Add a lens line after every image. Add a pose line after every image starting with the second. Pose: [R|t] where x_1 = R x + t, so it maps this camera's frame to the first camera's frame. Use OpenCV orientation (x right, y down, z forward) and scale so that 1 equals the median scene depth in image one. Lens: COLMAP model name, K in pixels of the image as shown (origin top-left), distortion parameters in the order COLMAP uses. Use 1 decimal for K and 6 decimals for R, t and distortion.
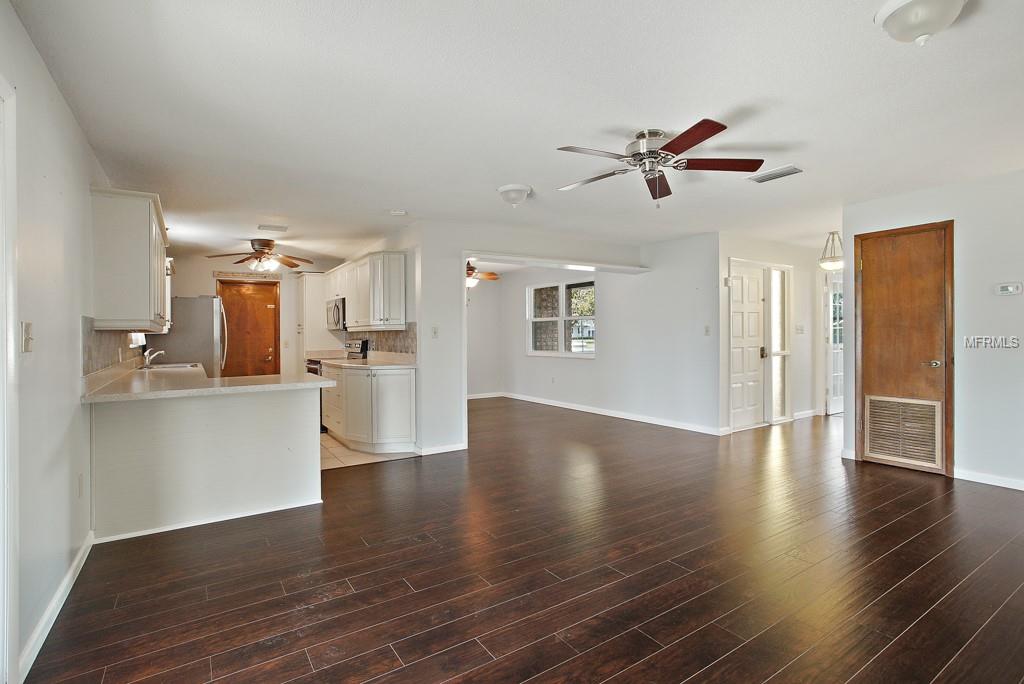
lens RADIAL K [[492.9, 0, 505.5], [0, 492.9, 338.0], [0, 0, 1]] dist [-0.040441, 0.022208]
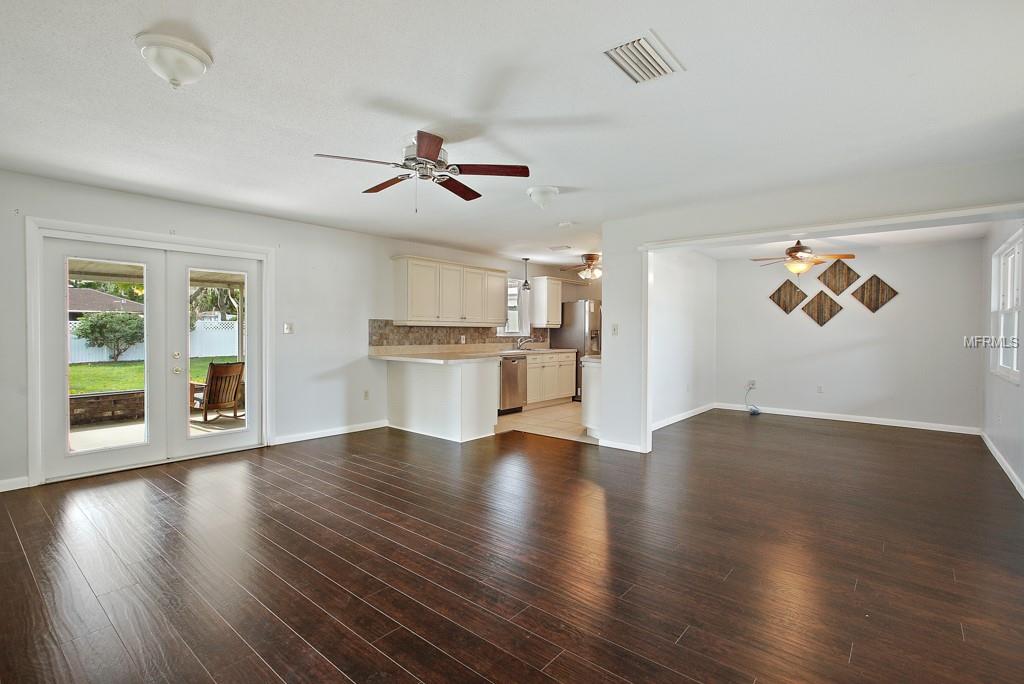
lens RADIAL K [[492.9, 0, 508.7], [0, 492.9, 339.5], [0, 0, 1]] dist [-0.040441, 0.022208]
pose [[0.304752, 0.034241, -0.951816, 0.658835], [-0.020106, 0.999362, 0.029514, -0.014320], [0.952219, 0.010143, 0.305246, 0.416380]]
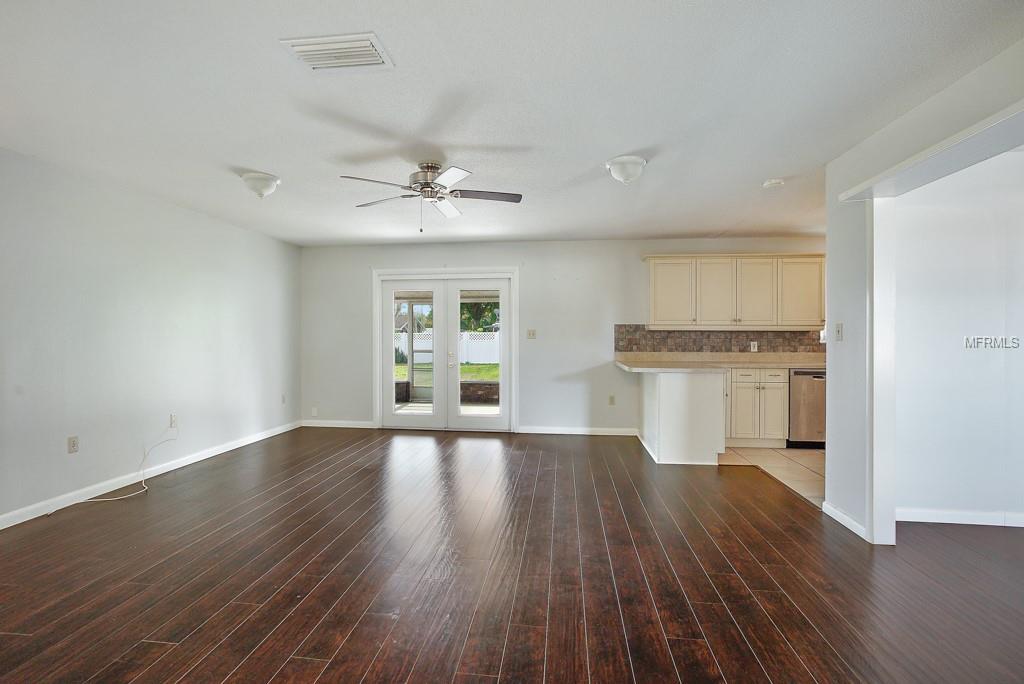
lens RADIAL K [[492.9, 0, 505.6], [0, 492.9, 335.9], [0, 0, 1]] dist [-0.040441, 0.022208]
pose [[-0.640608, 0.014541, -0.767730, 0.527281], [0.000703, 0.999831, 0.018350, -0.015725], [0.767868, 0.011216, -0.640510, 0.929284]]
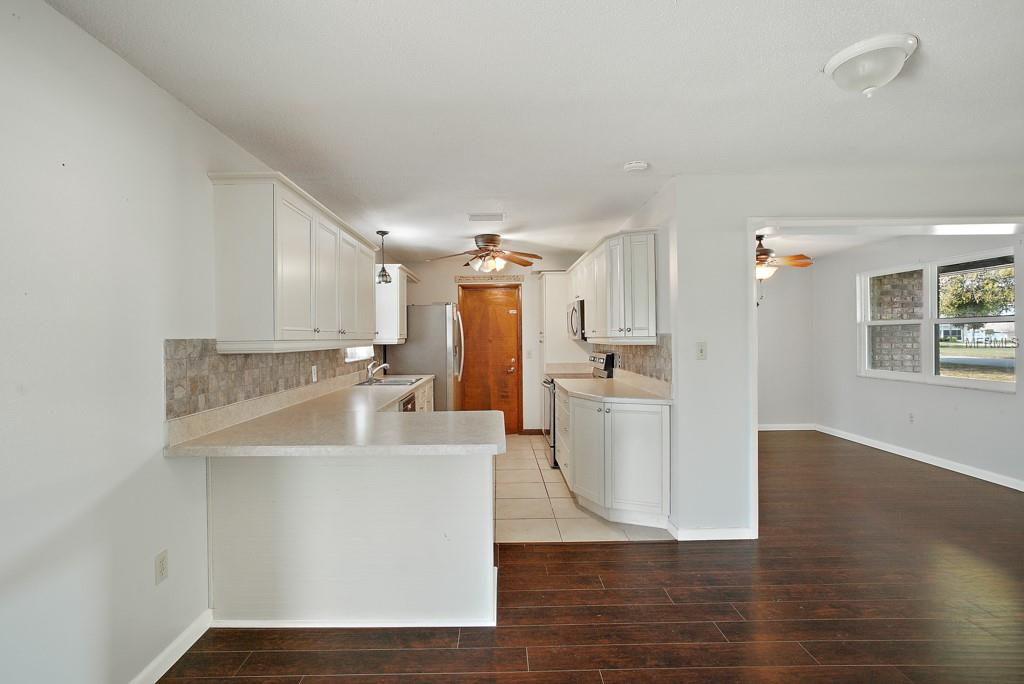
lens RADIAL K [[492.9, 0, 497.8], [0, 492.9, 328.2], [0, 0, 1]] dist [-0.040441, 0.022208]
pose [[0.841445, -0.002505, -0.540337, -0.019775], [-0.007689, 0.999832, -0.016610, -0.024756], [0.540288, 0.018131, 0.841285, 0.289234]]
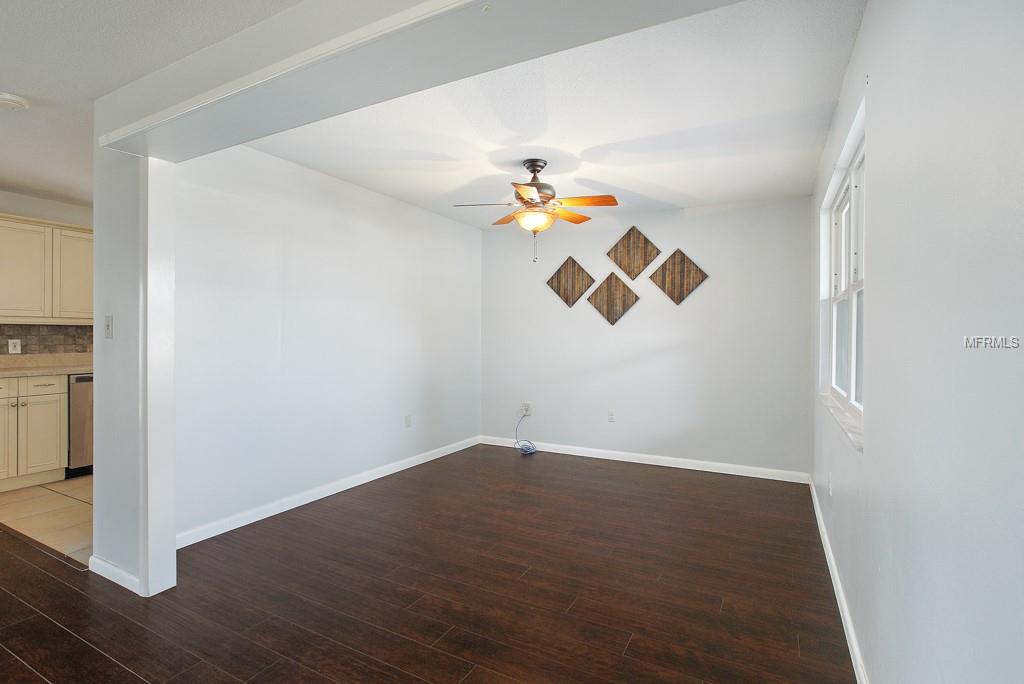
lens RADIAL K [[492.9, 0, 502.6], [0, 492.9, 338.0], [0, 0, 1]] dist [-0.040441, 0.022208]
pose [[0.479004, 0.025824, -0.877433, 0.388449], [-0.022037, 0.999606, 0.017390, -0.014952], [0.877536, 0.011007, 0.479384, 0.962463]]
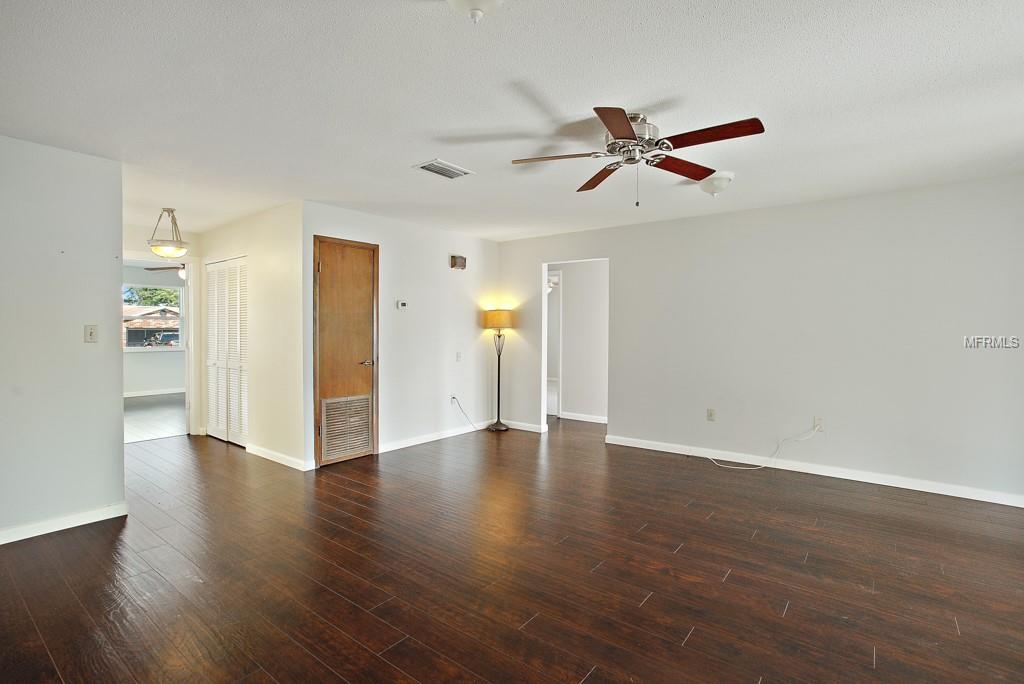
lens RADIAL K [[492.9, 0, 500.9], [0, 492.9, 335.7], [0, 0, 1]] dist [-0.040441, 0.022208]
pose [[-0.322366, -0.001568, 0.946614, -0.244181], [0.007154, 0.999966, 0.004093, -0.010890], [-0.946588, 0.008092, -0.322344, 0.746364]]
